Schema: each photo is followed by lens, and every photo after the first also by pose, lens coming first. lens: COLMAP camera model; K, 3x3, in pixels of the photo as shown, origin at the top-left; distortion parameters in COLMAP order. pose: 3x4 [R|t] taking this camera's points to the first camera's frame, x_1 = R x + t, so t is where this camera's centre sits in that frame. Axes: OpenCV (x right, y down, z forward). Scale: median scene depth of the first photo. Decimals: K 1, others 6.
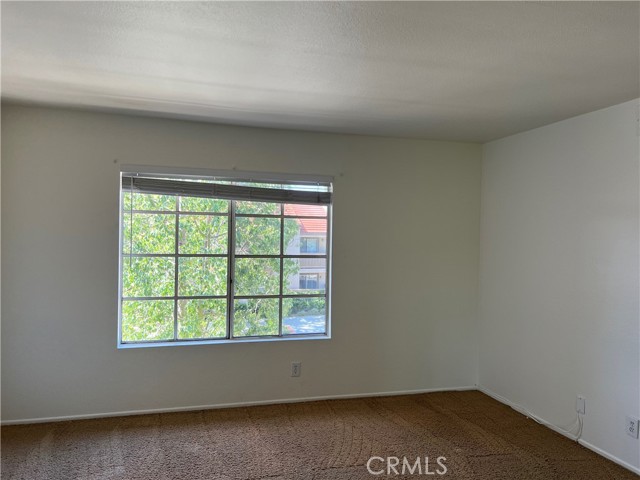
lens RADIAL K [[475.9, 0, 320.0], [0, 475.9, 240.0], [0, 0, 1]] dist [0.083601, -0.072657]
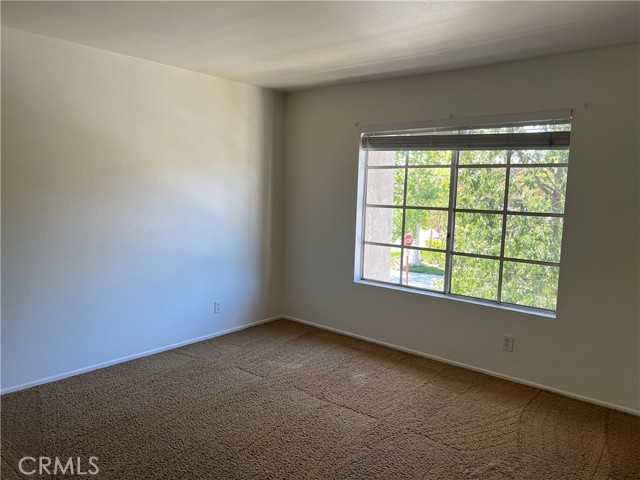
lens RADIAL K [[475.9, 0, 320.0], [0, 475.9, 240.0], [0, 0, 1]] dist [0.083601, -0.072657]
pose [[0.580236, 0.085181, -0.809982, 0.455113], [-0.021635, 0.995777, 0.089221, 0.013835], [0.814161, -0.034246, 0.579628, 0.227148]]
